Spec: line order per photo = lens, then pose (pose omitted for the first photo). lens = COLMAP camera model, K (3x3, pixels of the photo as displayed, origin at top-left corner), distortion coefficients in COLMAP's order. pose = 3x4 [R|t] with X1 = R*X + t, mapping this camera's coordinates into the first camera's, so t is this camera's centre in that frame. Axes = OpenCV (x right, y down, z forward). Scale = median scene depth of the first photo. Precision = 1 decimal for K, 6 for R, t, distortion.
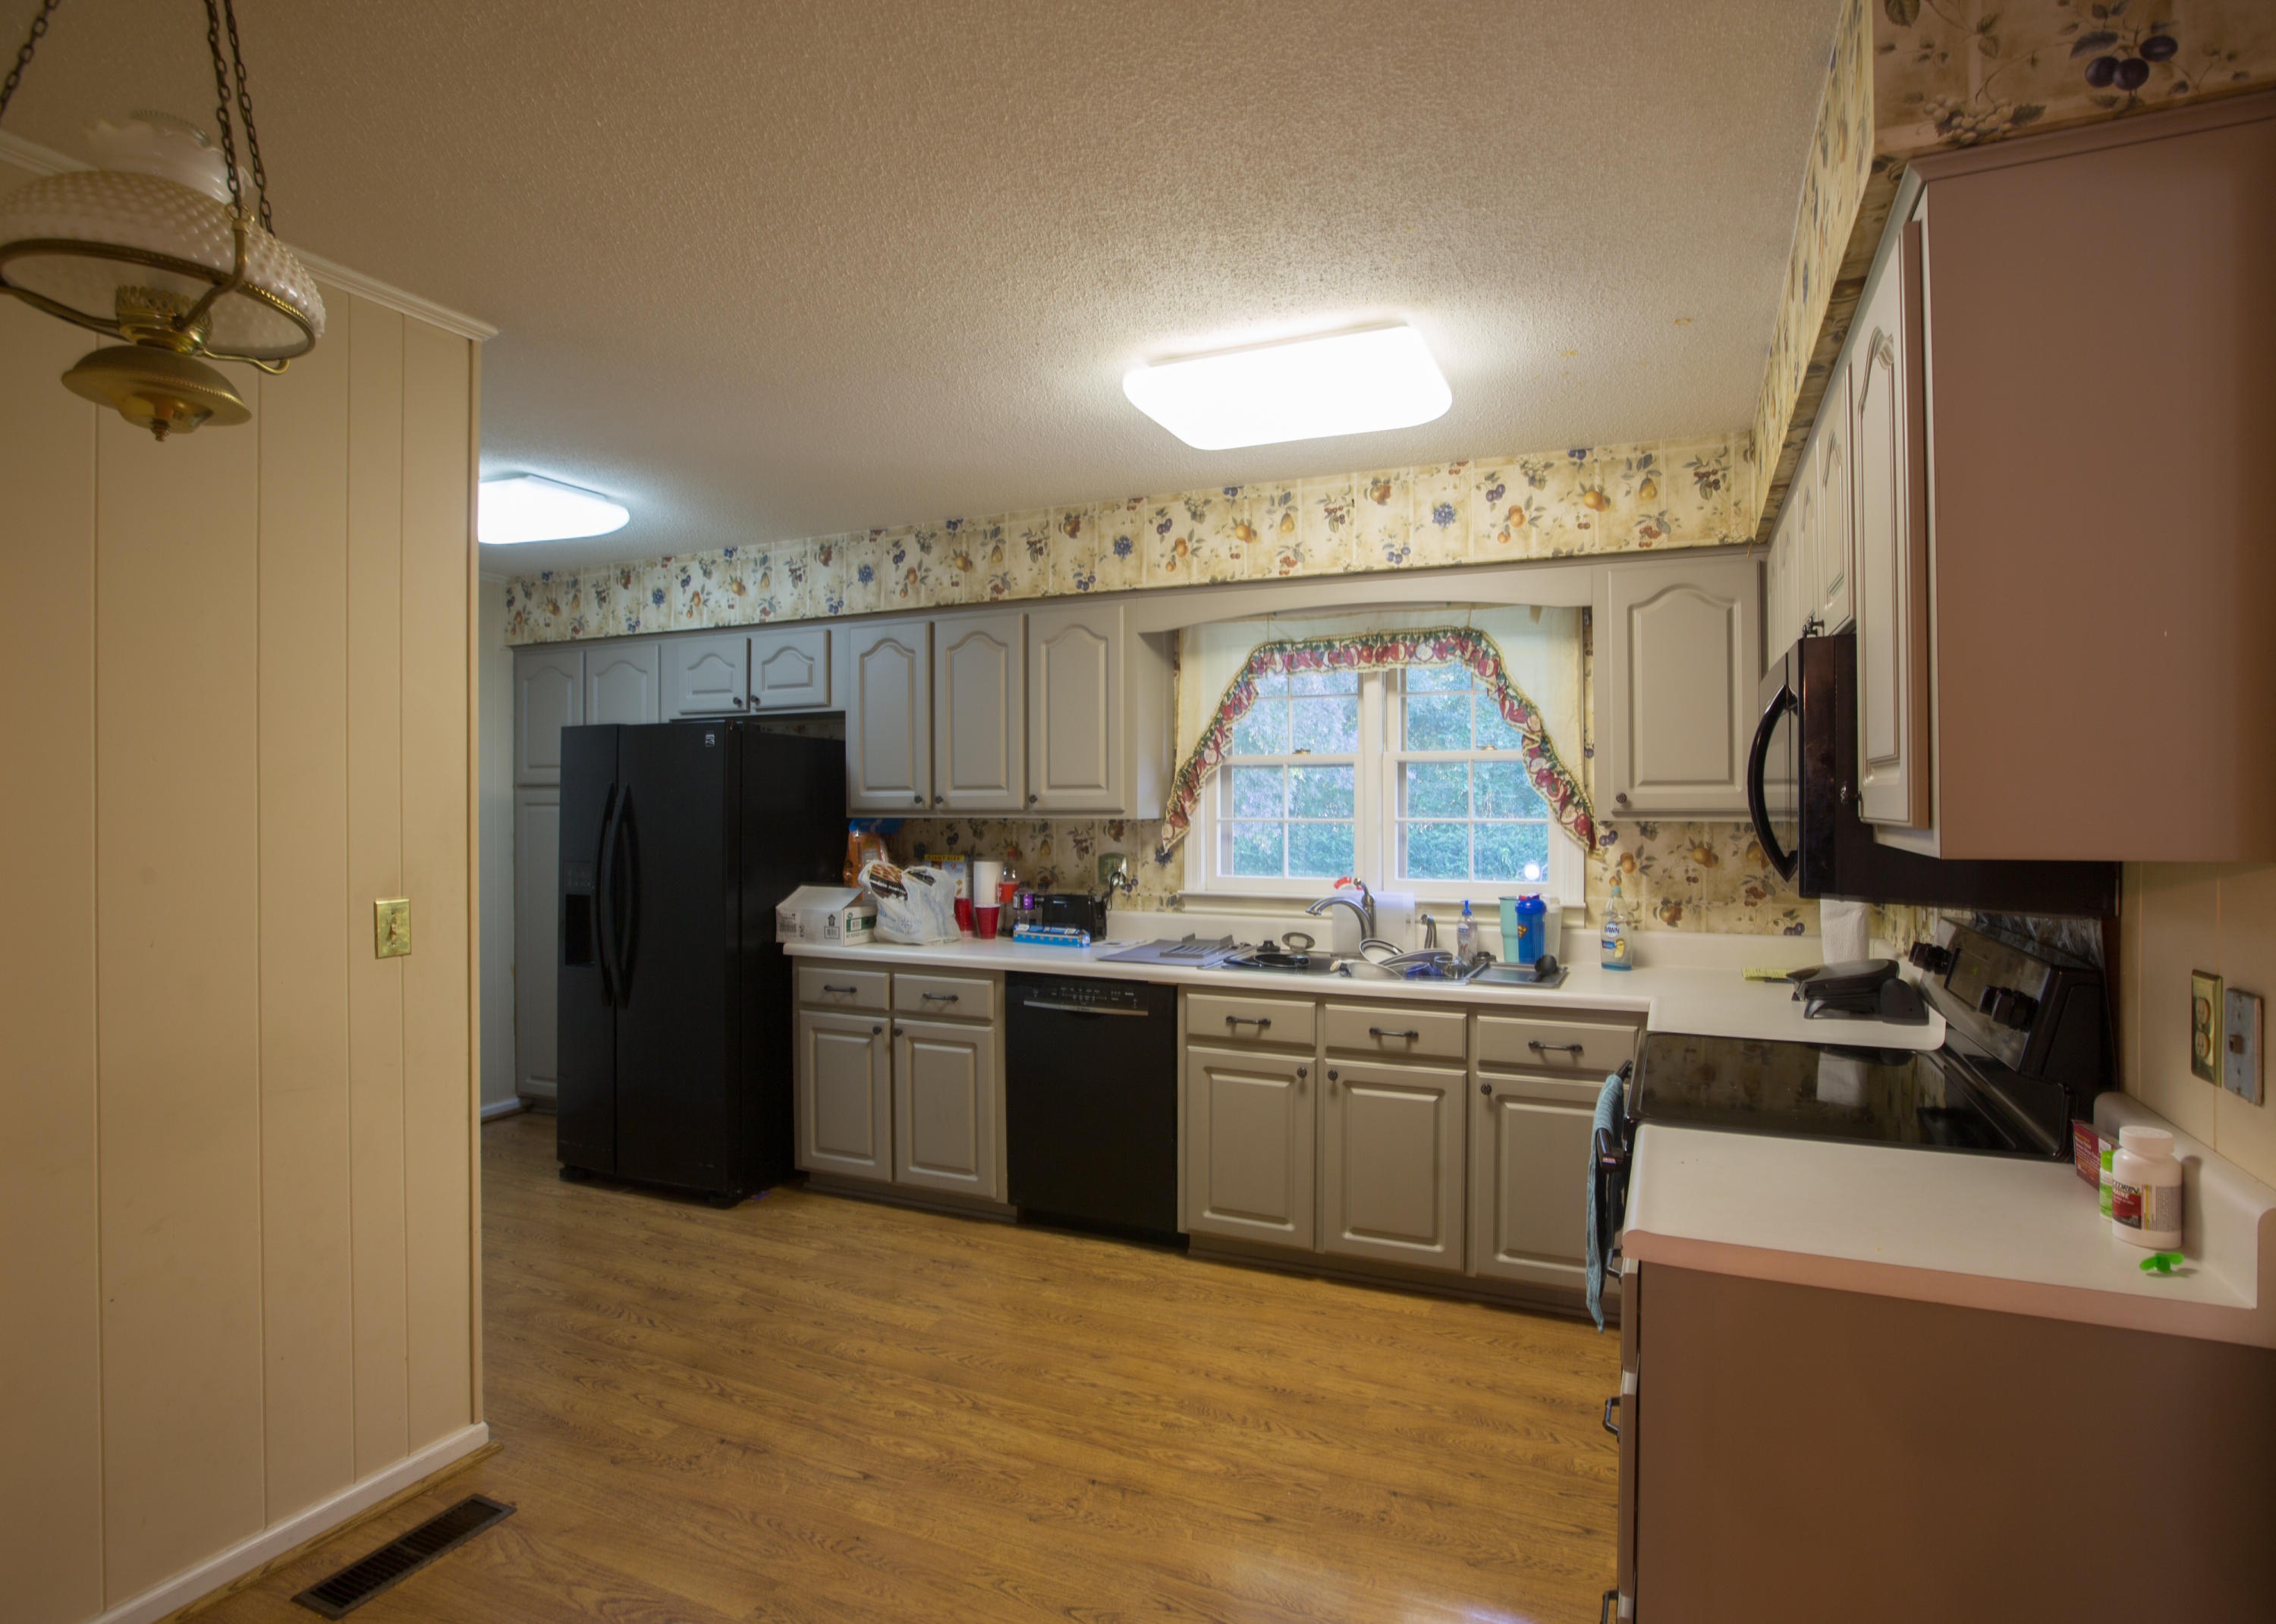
lens RADIAL K [[1145.0, 0, 1138.0], [0, 1145.0, 812.0], [0, 0, 1]] dist [-0.091309, 0.071508]
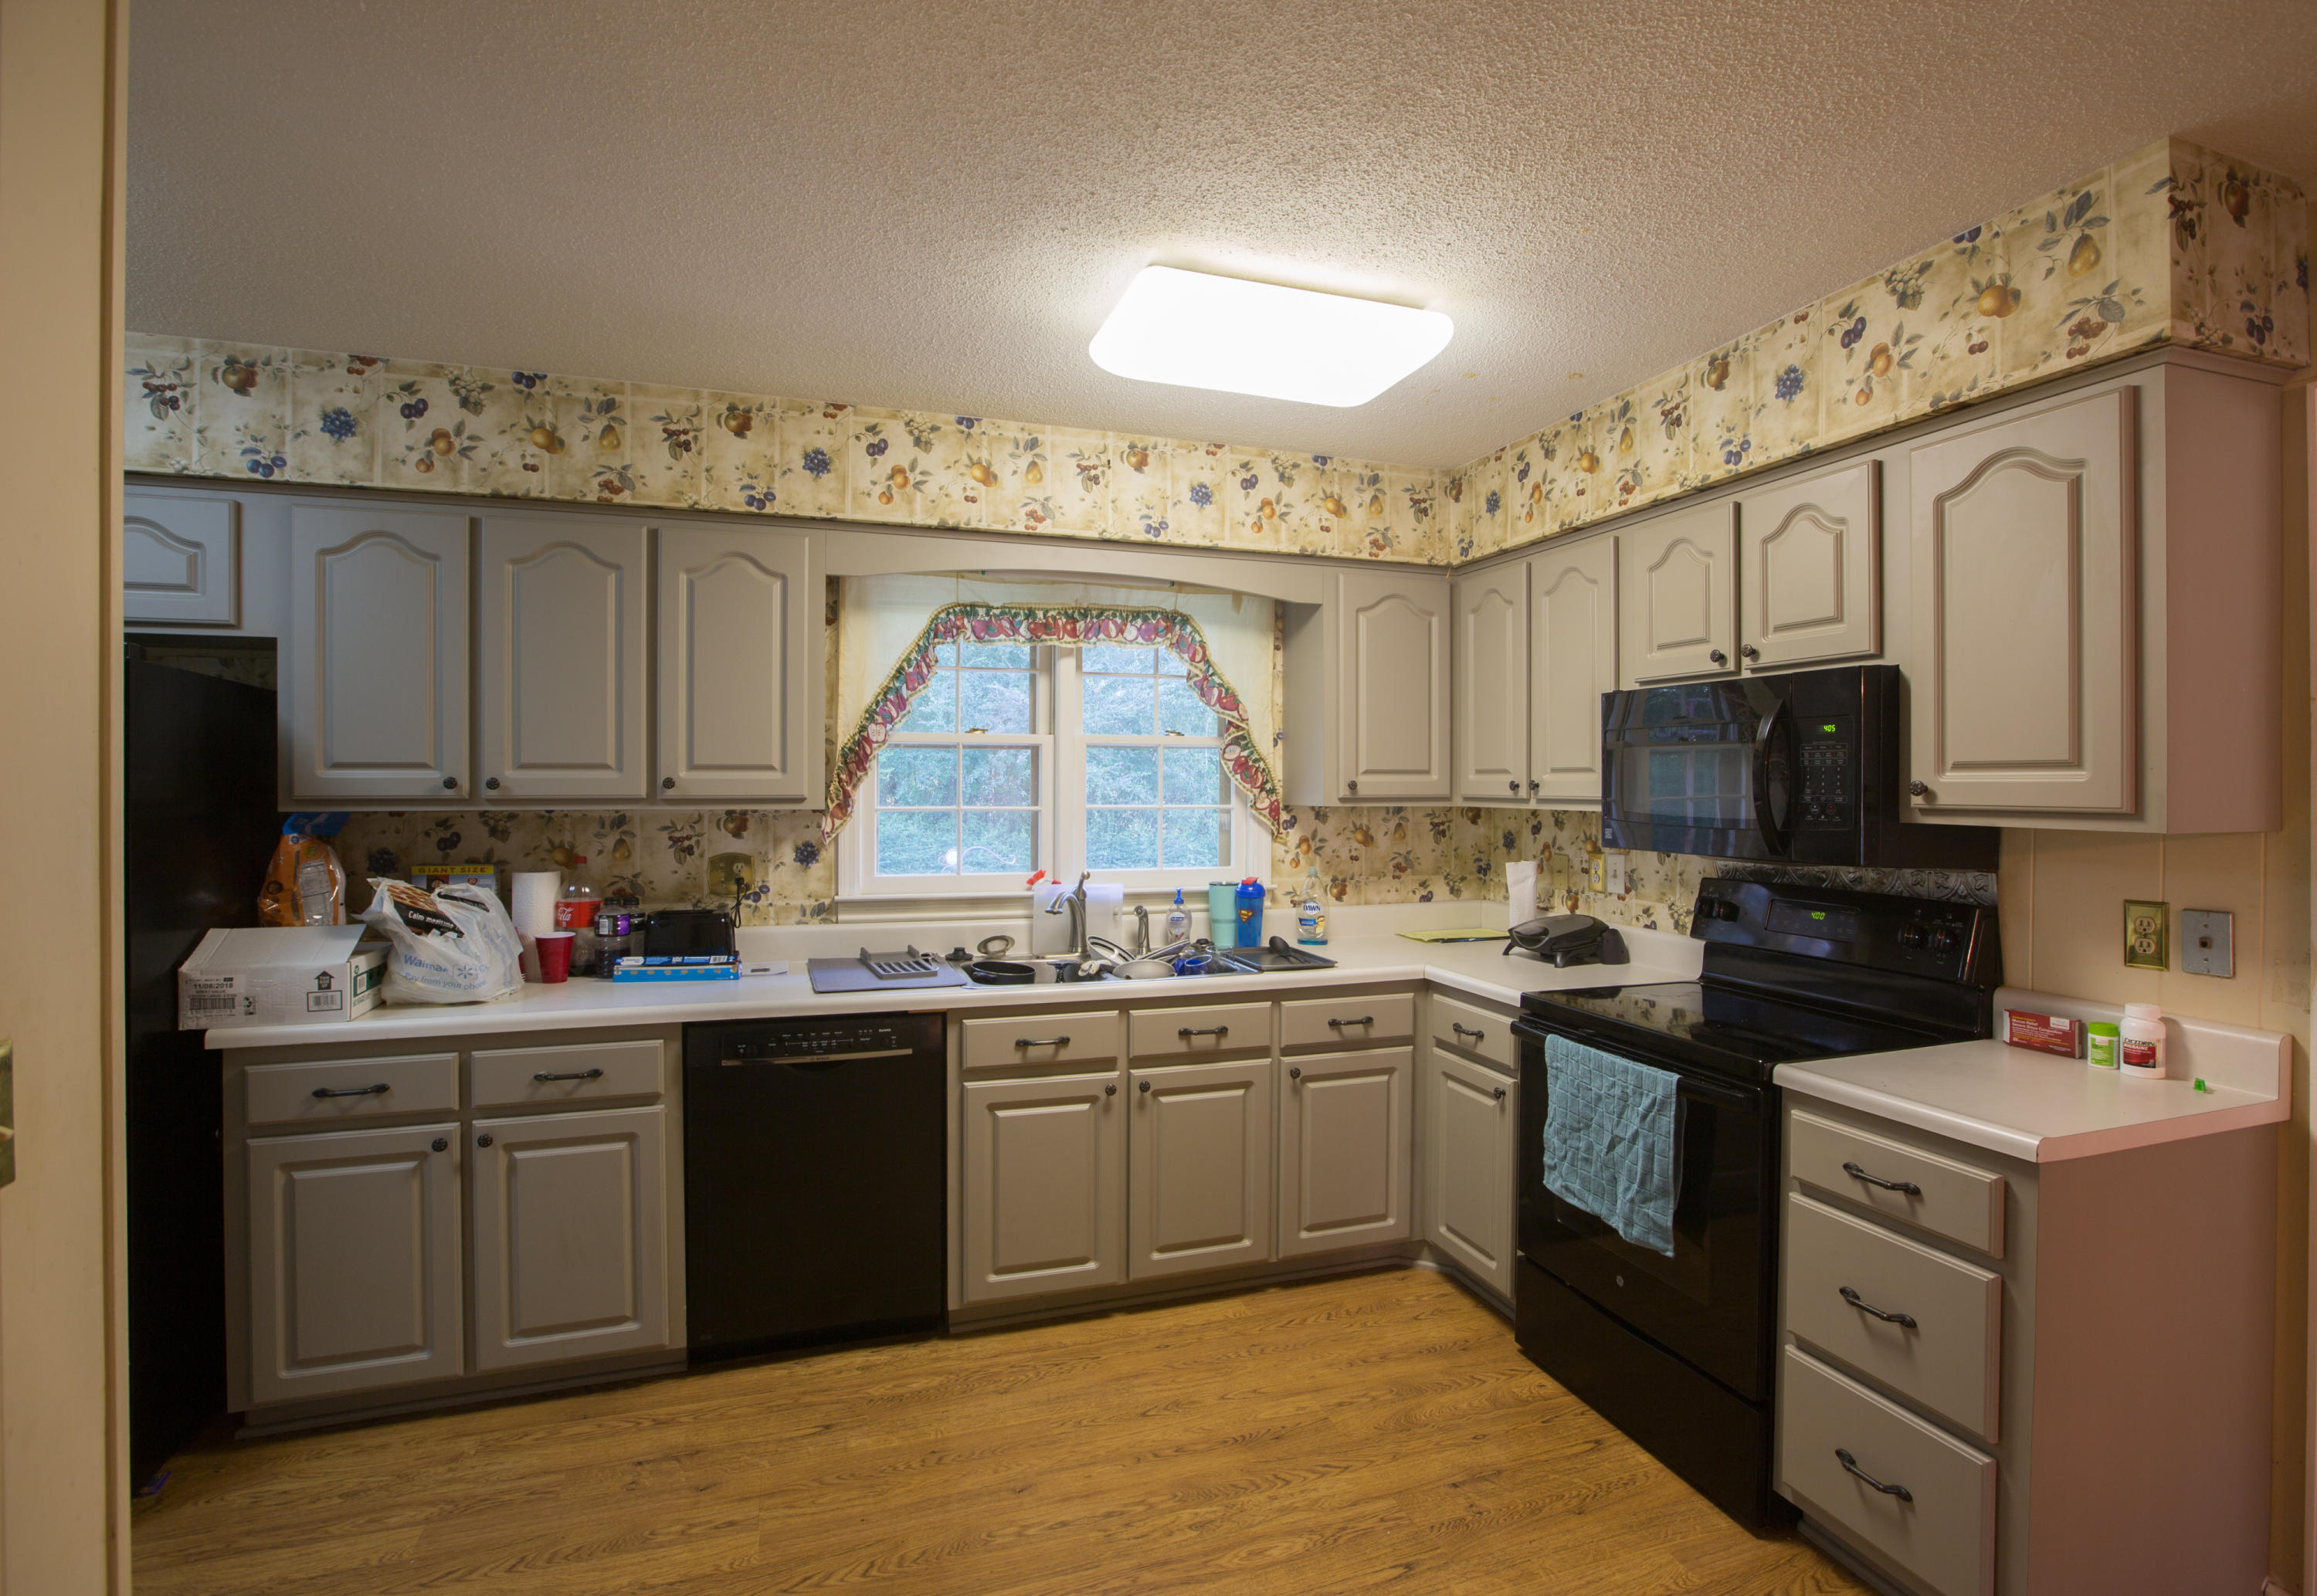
lens RADIAL K [[1156.5, 0, 1158.5], [0, 1156.5, 798.0], [0, 0, 1]] dist [-0.069471, 0.041378]
pose [[0.721184, -0.005369, 0.692723, -0.403374], [0.002760, 0.999984, 0.004876, -0.005532], [-0.692738, -0.001604, 0.721187, 0.279617]]
